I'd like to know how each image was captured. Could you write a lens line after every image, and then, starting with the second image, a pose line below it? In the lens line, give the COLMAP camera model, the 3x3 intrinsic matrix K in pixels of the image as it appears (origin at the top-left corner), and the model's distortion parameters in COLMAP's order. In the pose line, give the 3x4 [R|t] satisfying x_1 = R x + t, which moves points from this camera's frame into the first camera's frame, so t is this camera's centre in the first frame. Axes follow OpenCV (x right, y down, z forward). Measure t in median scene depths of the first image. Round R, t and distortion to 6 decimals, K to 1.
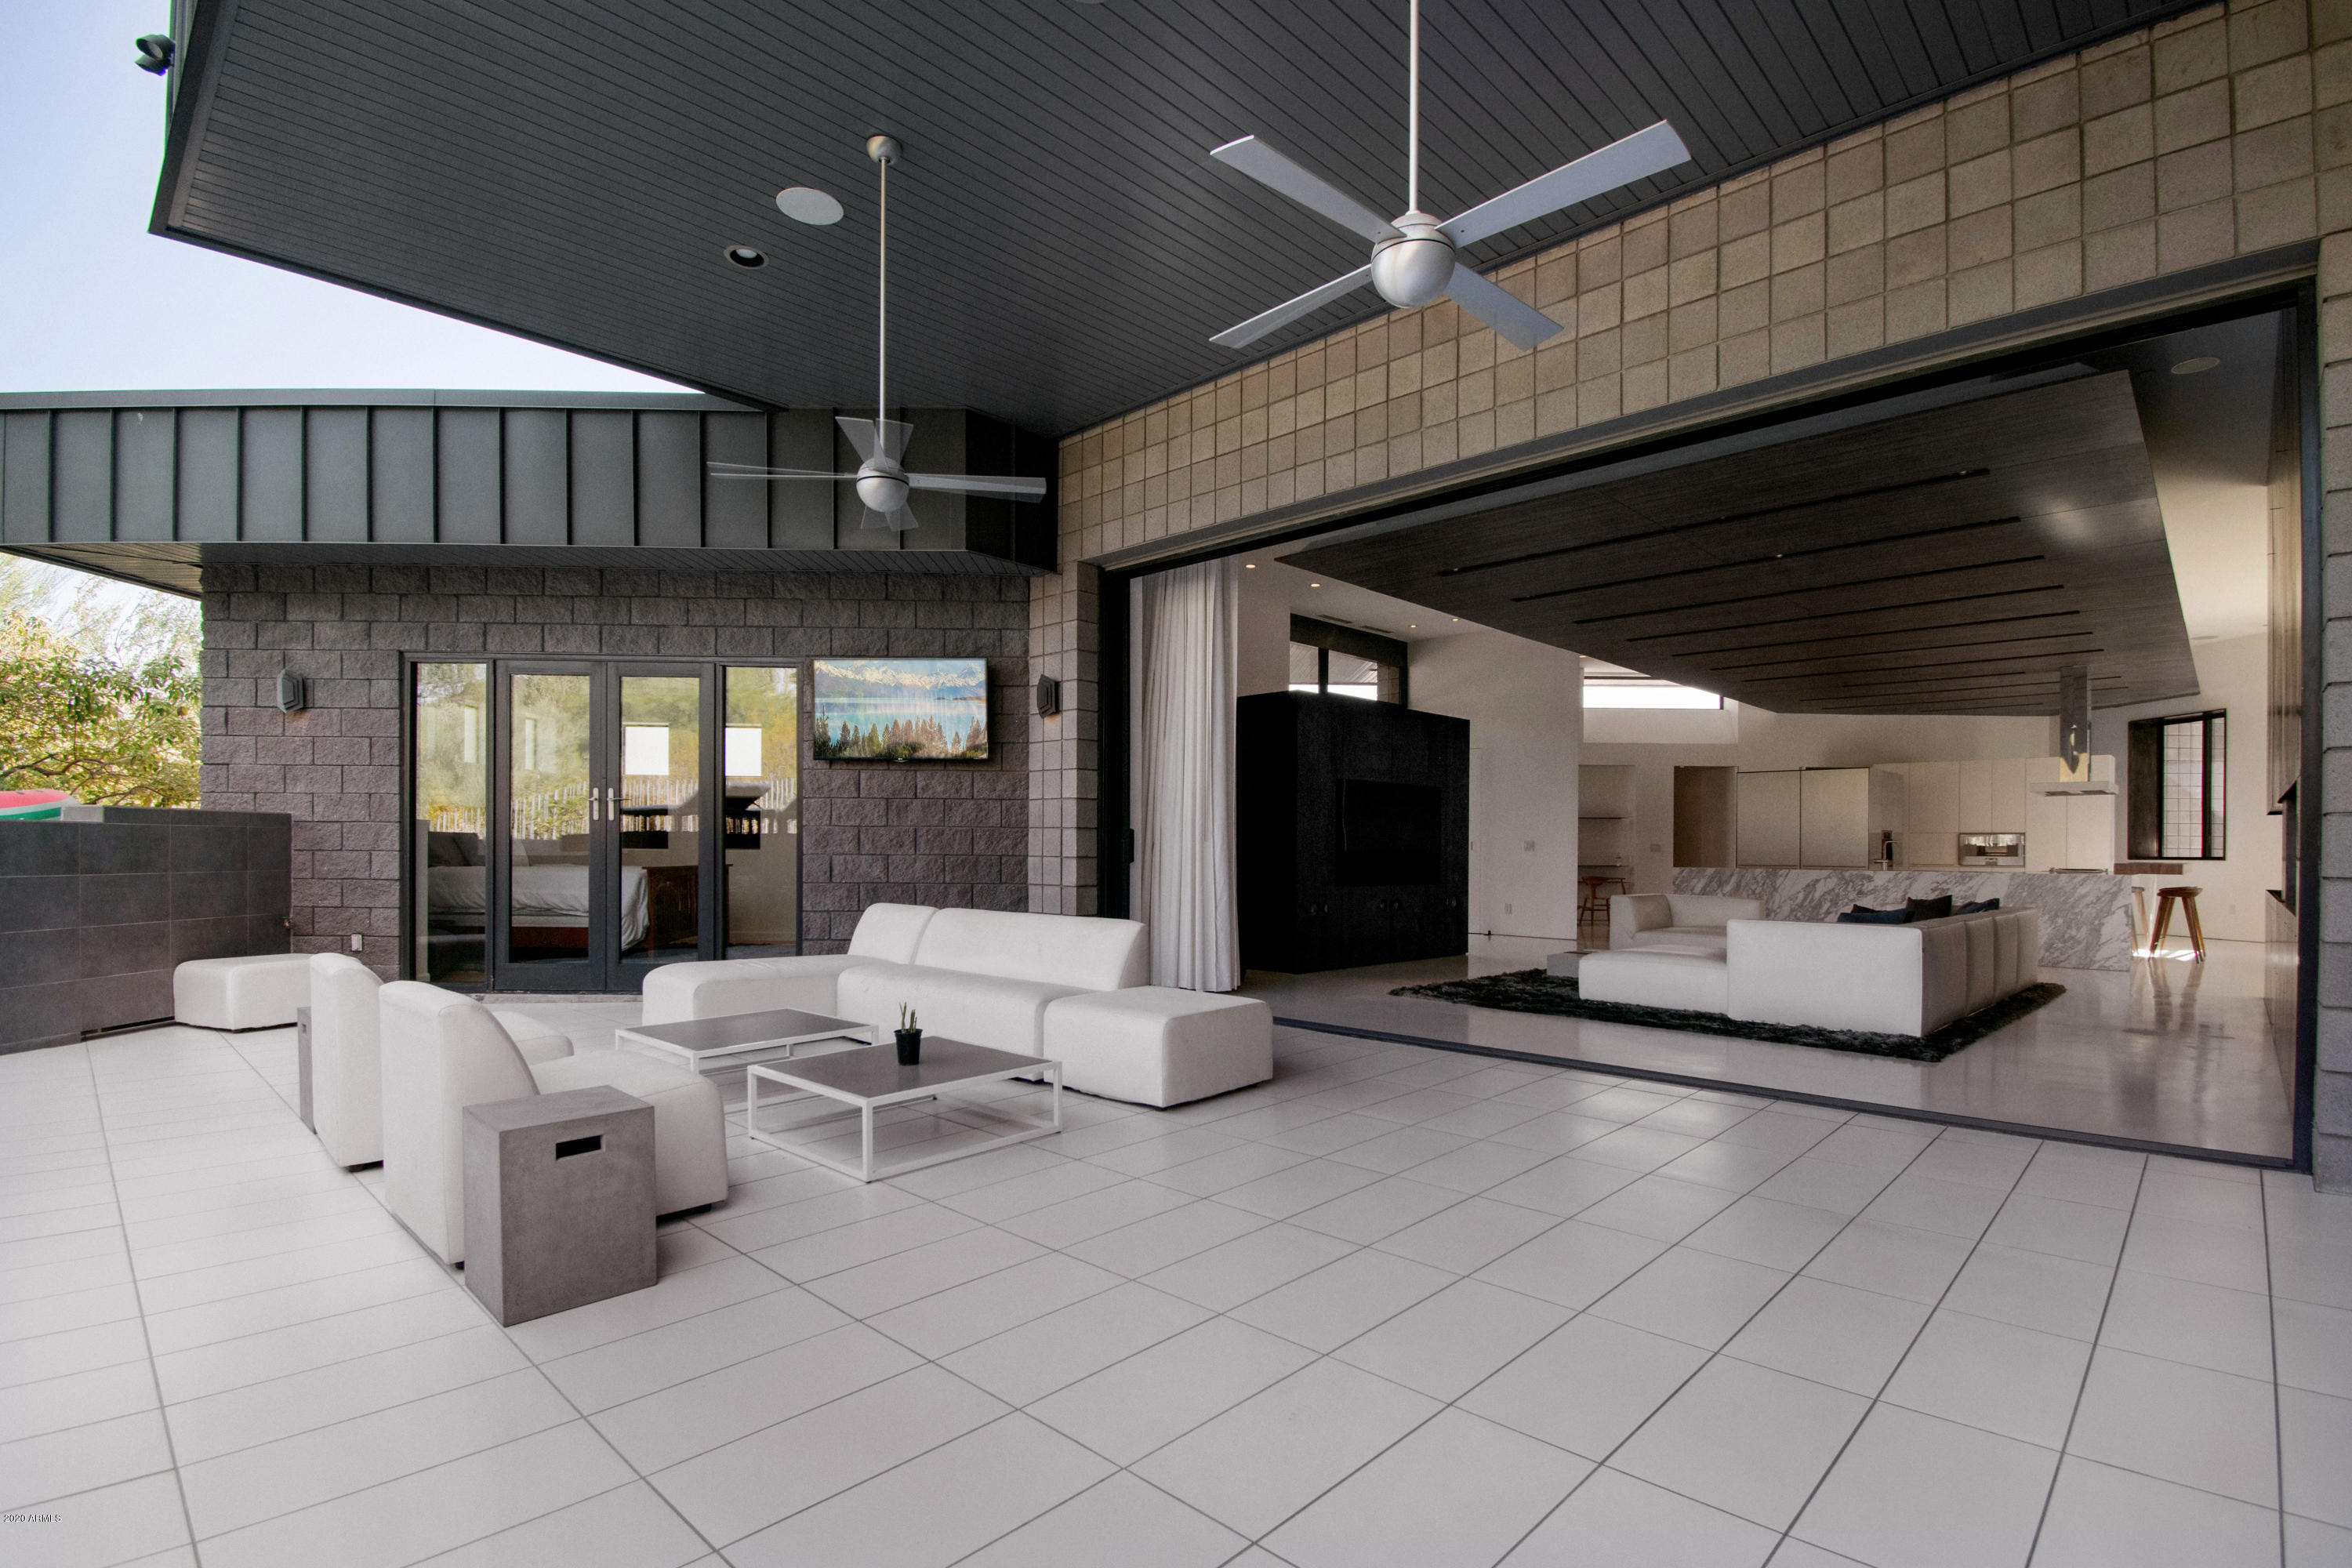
lens RADIAL K [[1052.5, 0, 1154.9], [0, 1052.5, 860.3], [0, 0, 1]] dist [0.001080, -0.001259]
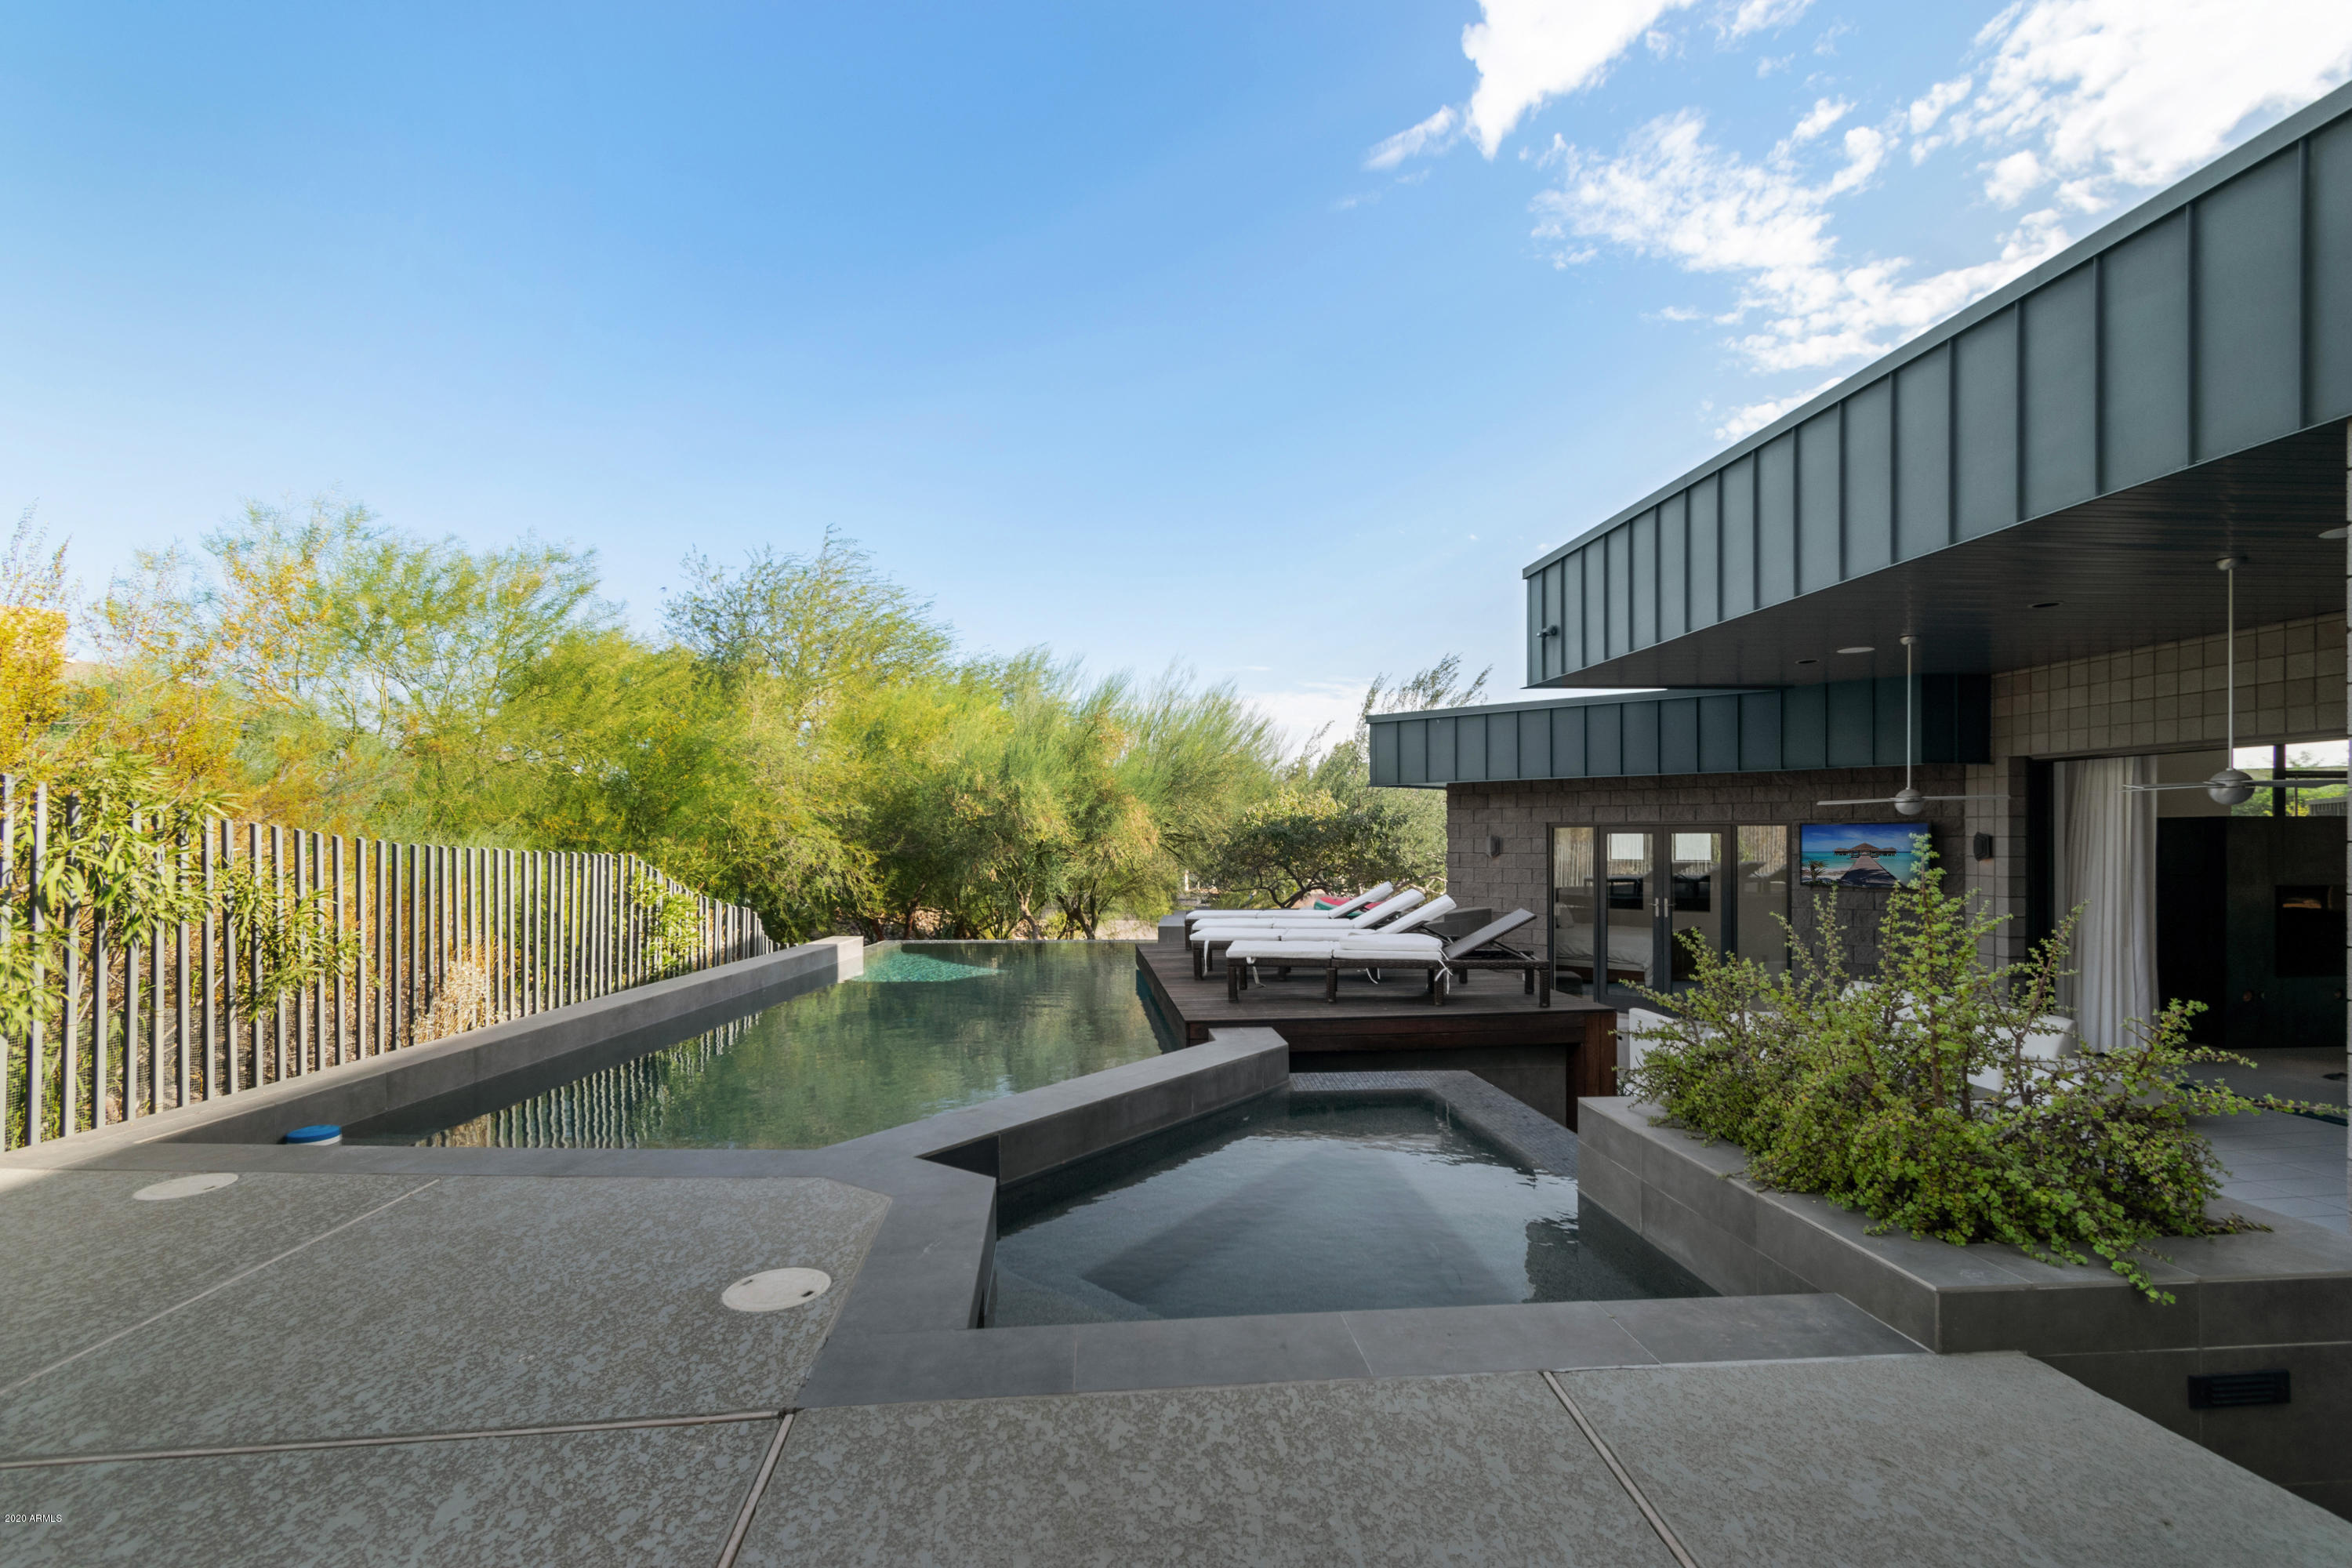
lens RADIAL K [[1052.5, 0, 1199.5], [0, 1052.5, 840.7], [0, 0, 1]] dist [0.001080, -0.001259]
pose [[0.782949, -0.008660, -0.622025, -0.042970], [0.003957, 0.999952, -0.008941, -0.152975], [0.622073, 0.004539, 0.782946, -0.832272]]
